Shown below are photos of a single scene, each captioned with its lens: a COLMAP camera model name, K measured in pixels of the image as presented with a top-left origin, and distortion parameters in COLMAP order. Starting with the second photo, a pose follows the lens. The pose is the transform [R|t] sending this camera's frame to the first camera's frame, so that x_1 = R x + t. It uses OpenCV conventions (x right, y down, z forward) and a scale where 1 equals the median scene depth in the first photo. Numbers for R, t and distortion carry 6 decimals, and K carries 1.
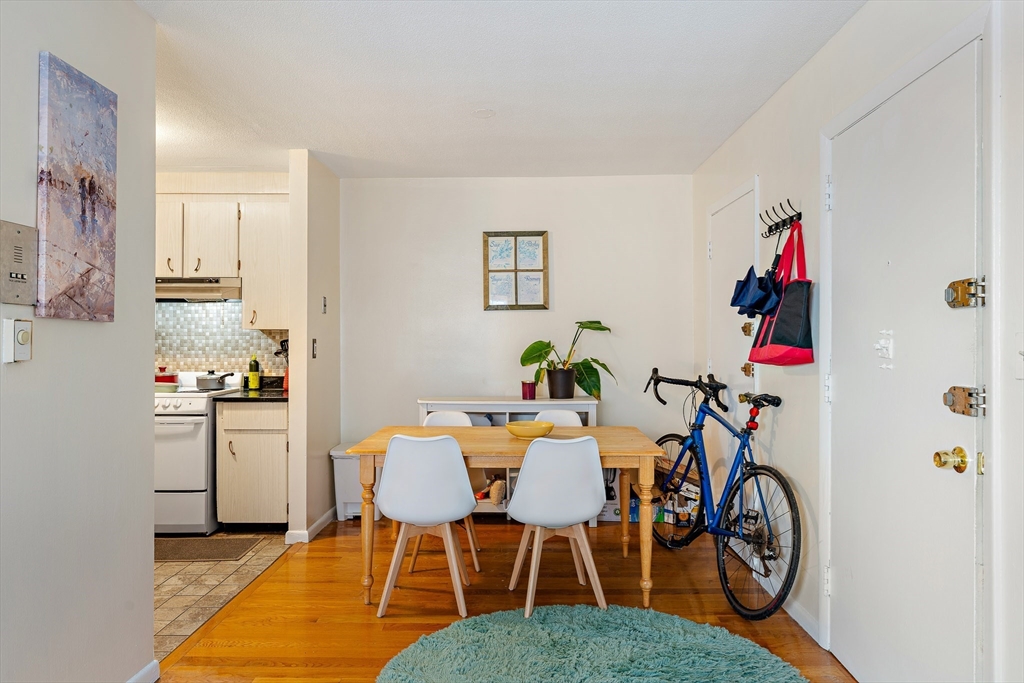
lens RADIAL K [[675.4, 0, 512.7], [0, 675.4, 336.4], [0, 0, 1]] dist [-0.002871, -0.002004]
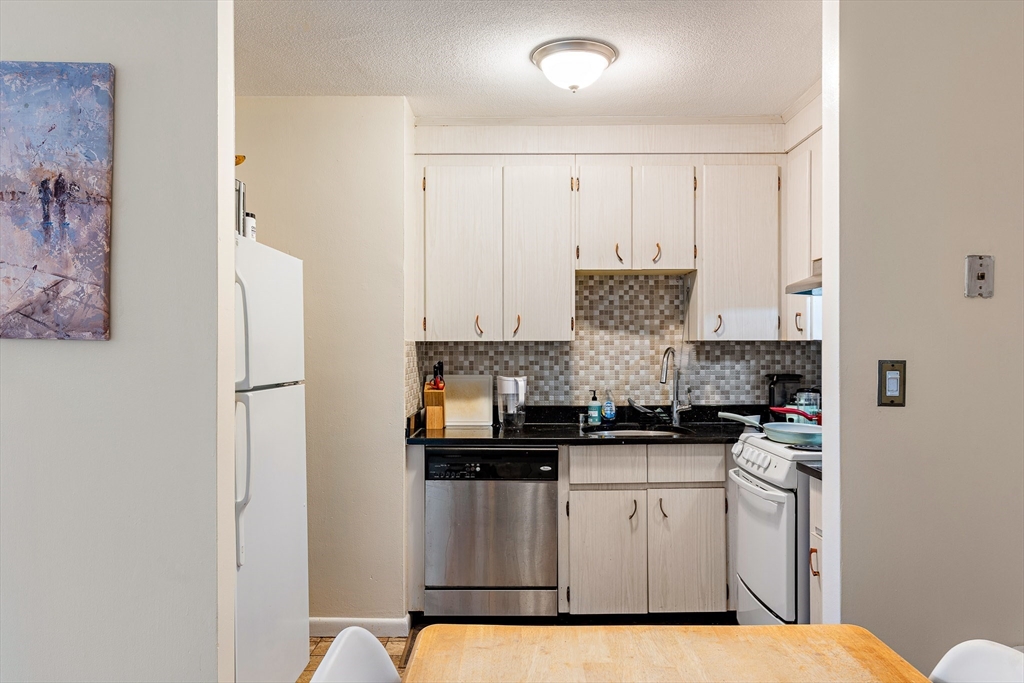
lens RADIAL K [[736.3, 0, 514.4], [0, 736.3, 350.1], [0, 0, 1]] dist [0.002833, 0.002545]
pose [[0.010980, 0.002607, -0.999936, 0.162330], [0.004081, 0.999988, 0.002652, -0.004860], [0.999931, -0.004110, 0.010970, 0.756650]]
